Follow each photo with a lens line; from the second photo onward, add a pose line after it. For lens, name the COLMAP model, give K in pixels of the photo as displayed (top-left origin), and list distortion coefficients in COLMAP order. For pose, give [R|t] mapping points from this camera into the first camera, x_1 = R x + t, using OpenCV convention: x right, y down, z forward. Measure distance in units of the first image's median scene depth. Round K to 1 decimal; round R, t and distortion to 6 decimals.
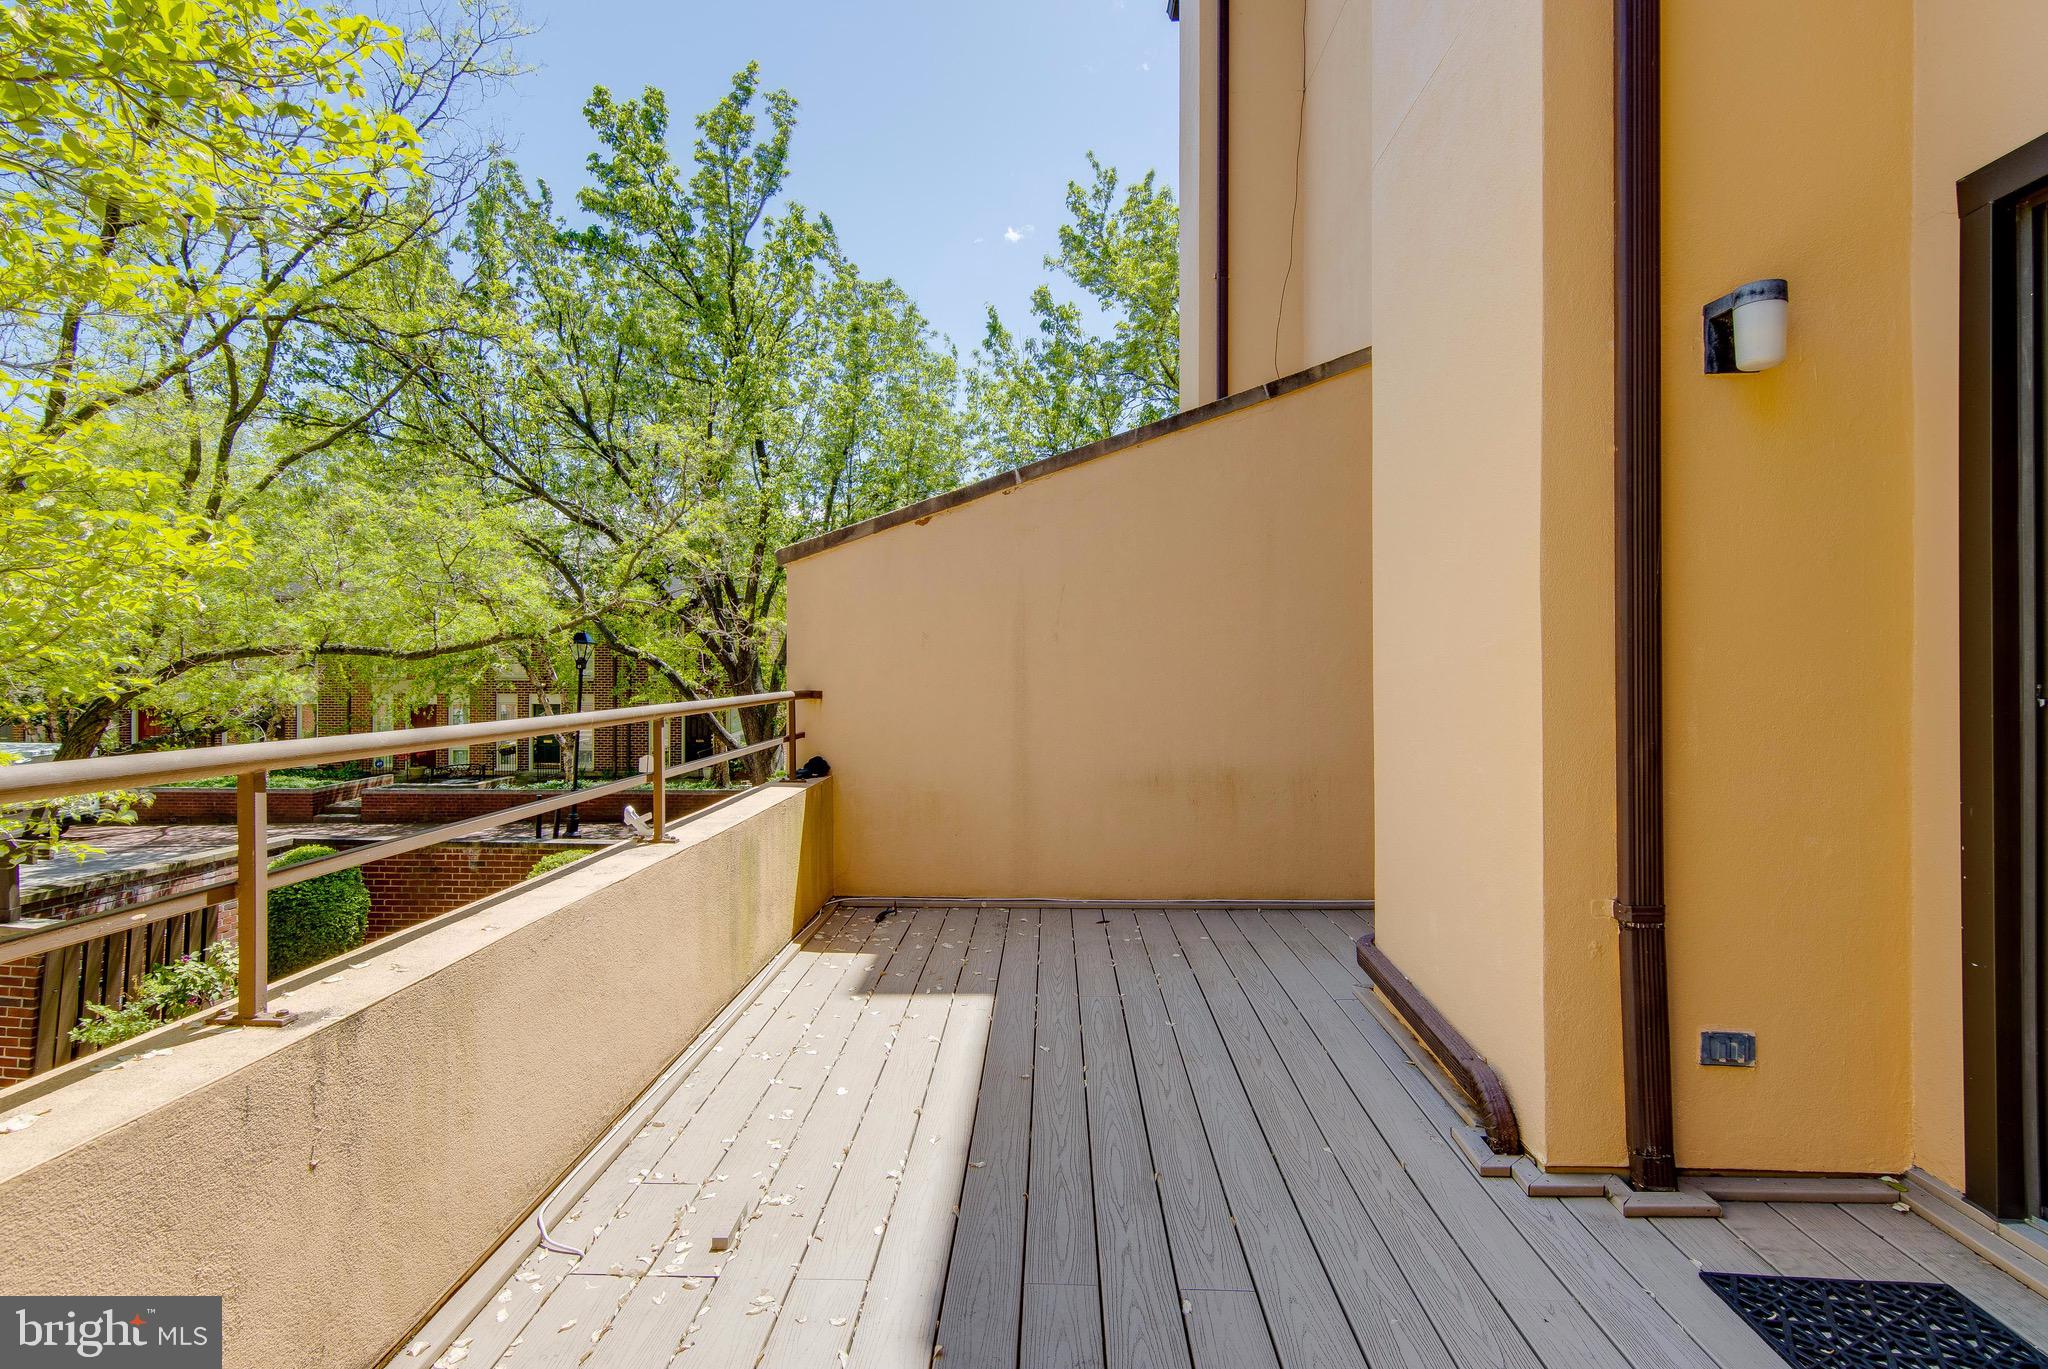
lens RADIAL K [[1013.0, 0, 1020.8], [0, 1013.0, 659.7], [0, 0, 1]] dist [0.001924, -0.000776]
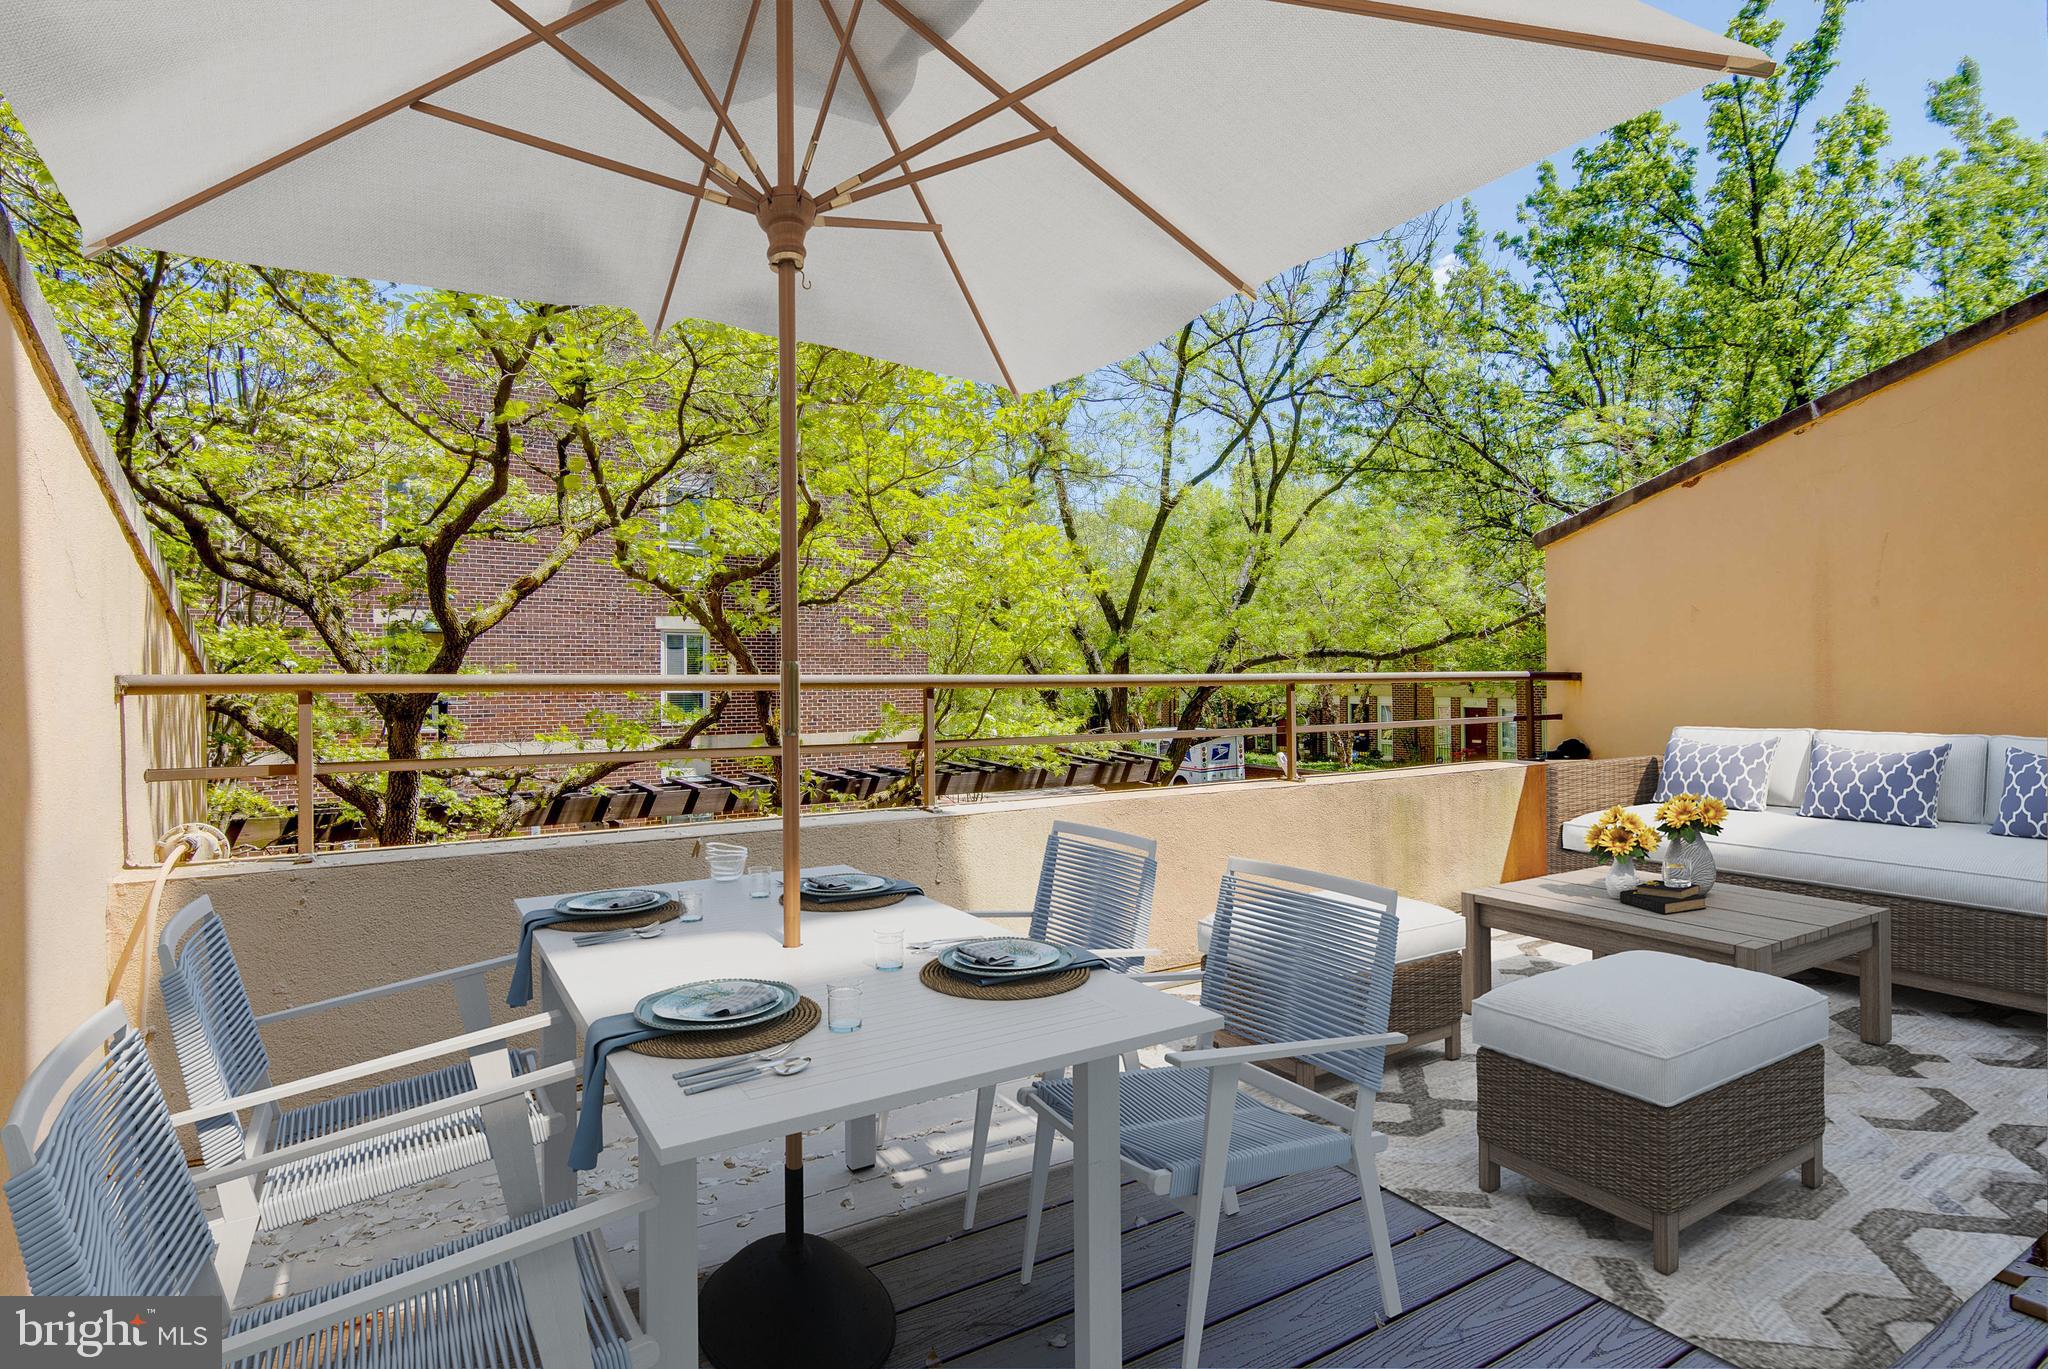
lens RADIAL K [[1013.0, 0, 1020.8], [0, 1013.0, 659.7], [0, 0, 1]] dist [0.001924, -0.000776]
pose [[0.541239, -0.016367, -0.840709, 0.109209], [0.010262, 0.999865, -0.012859, 0.008642], [0.840806, -0.001668, 0.541334, 0.002474]]
